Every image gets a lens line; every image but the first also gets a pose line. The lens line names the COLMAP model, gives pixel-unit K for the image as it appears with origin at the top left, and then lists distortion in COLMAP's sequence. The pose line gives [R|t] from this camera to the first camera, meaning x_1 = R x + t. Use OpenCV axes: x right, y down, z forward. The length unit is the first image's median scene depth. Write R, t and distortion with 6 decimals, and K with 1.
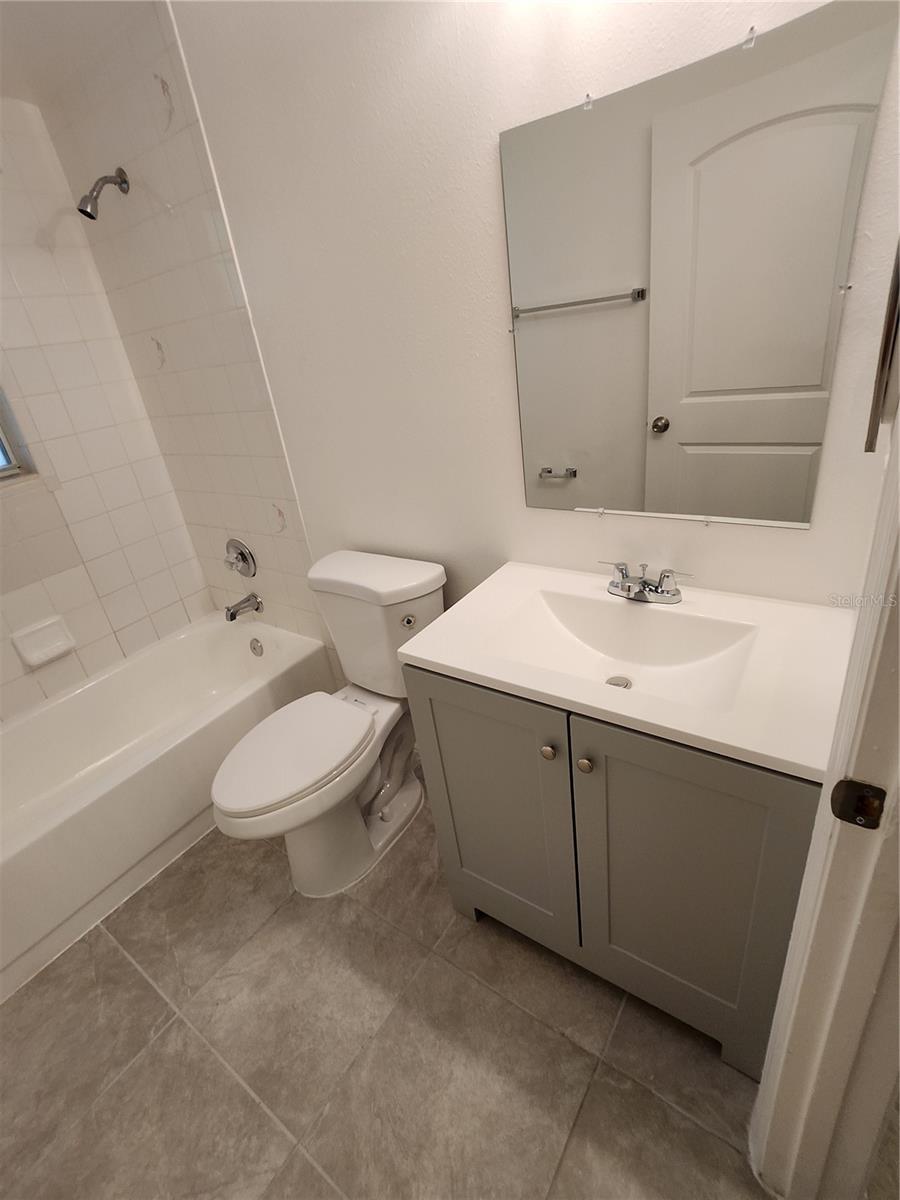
lens RADIAL K [[562.9, 0, 441.0], [0, 562.9, 588.2], [0, 0, 1]] dist [-0.011123, 0.000027]
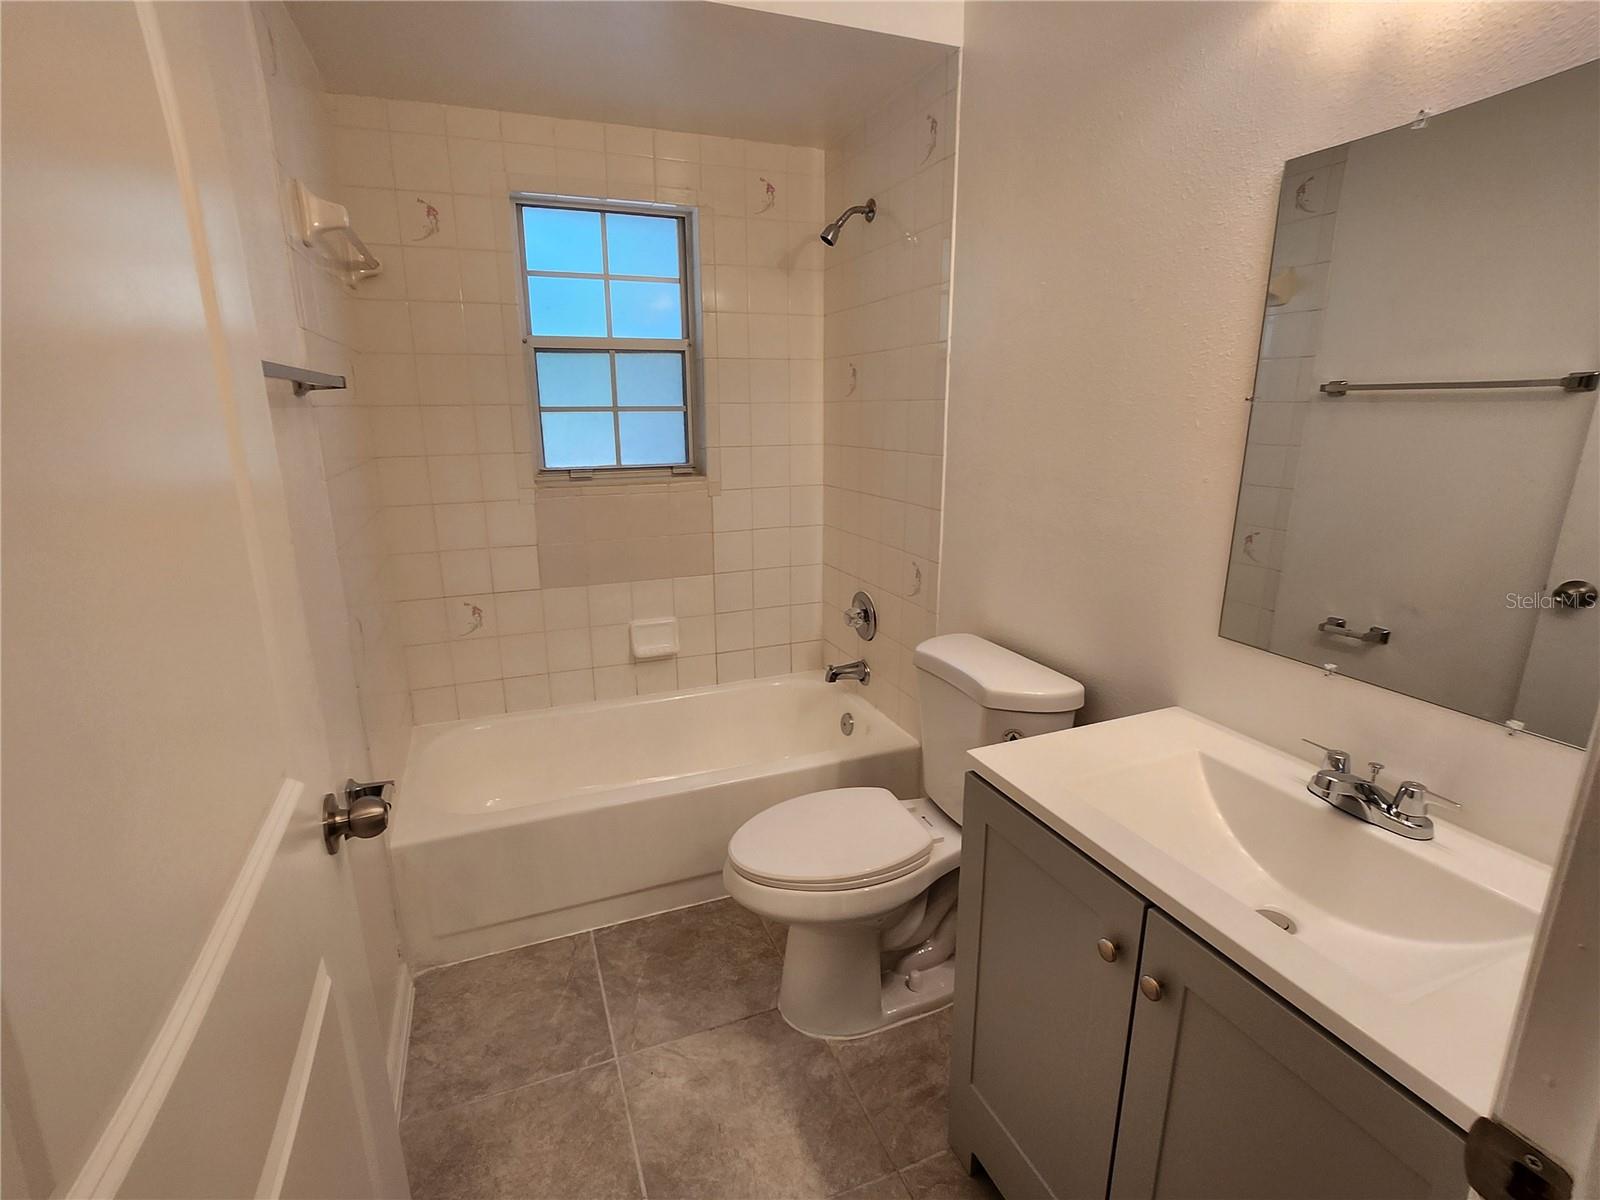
lens RADIAL K [[750.5, 0, 774.7], [0, 750.5, 597.5], [0, 0, 1]] dist [-0.011123, 0.000027]
pose [[0.826377, 0.258255, -0.500406, 0.128644], [-0.329854, 0.942221, -0.058454, 0.042410], [0.456397, 0.213366, 0.863815, -0.068537]]
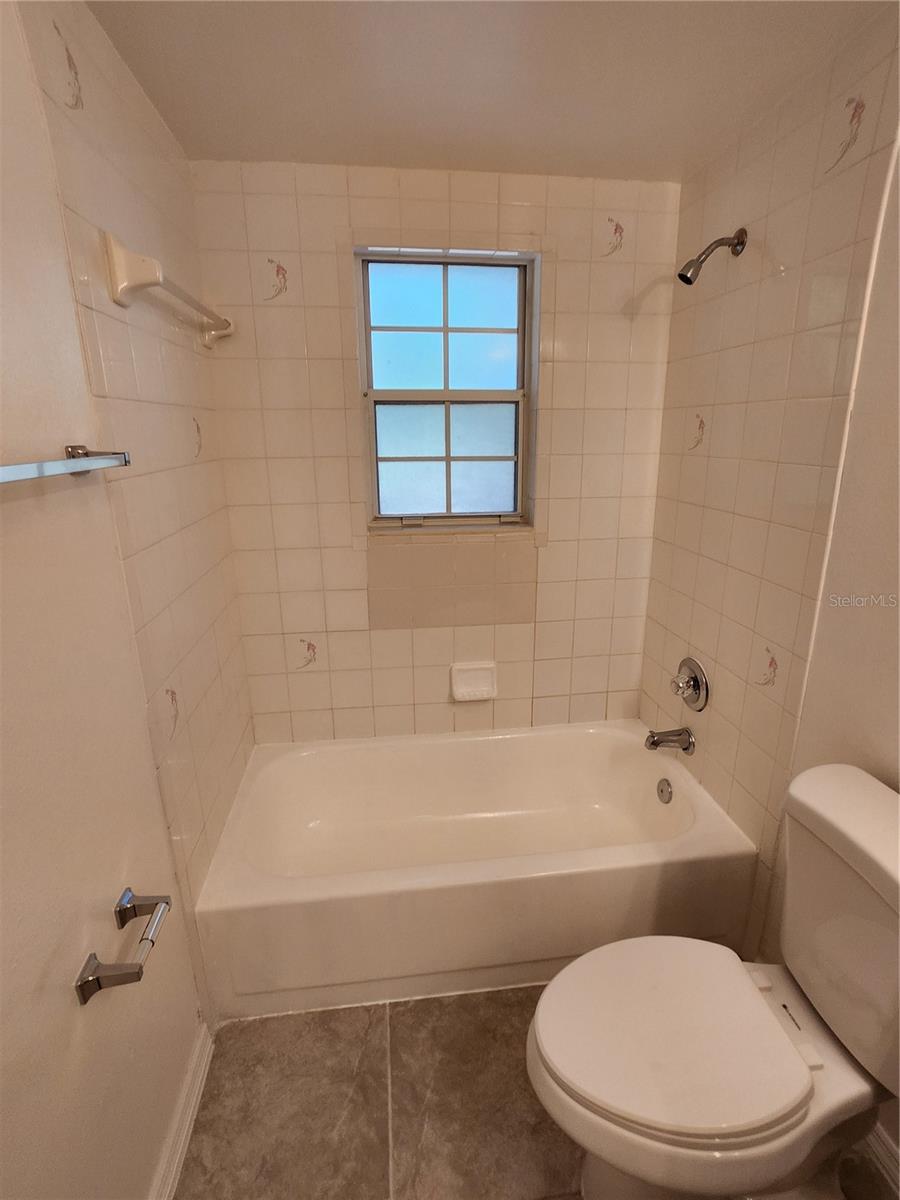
lens RADIAL K [[540.6, 0, 453.5], [0, 540.6, 577.2], [0, 0, 1]] dist [-0.014522, -0.000762]
pose [[0.680741, 0.316470, -0.660635, -0.174715], [-0.387011, 0.921097, 0.042452, -0.128903], [0.621944, 0.226774, 0.749506, 0.241134]]
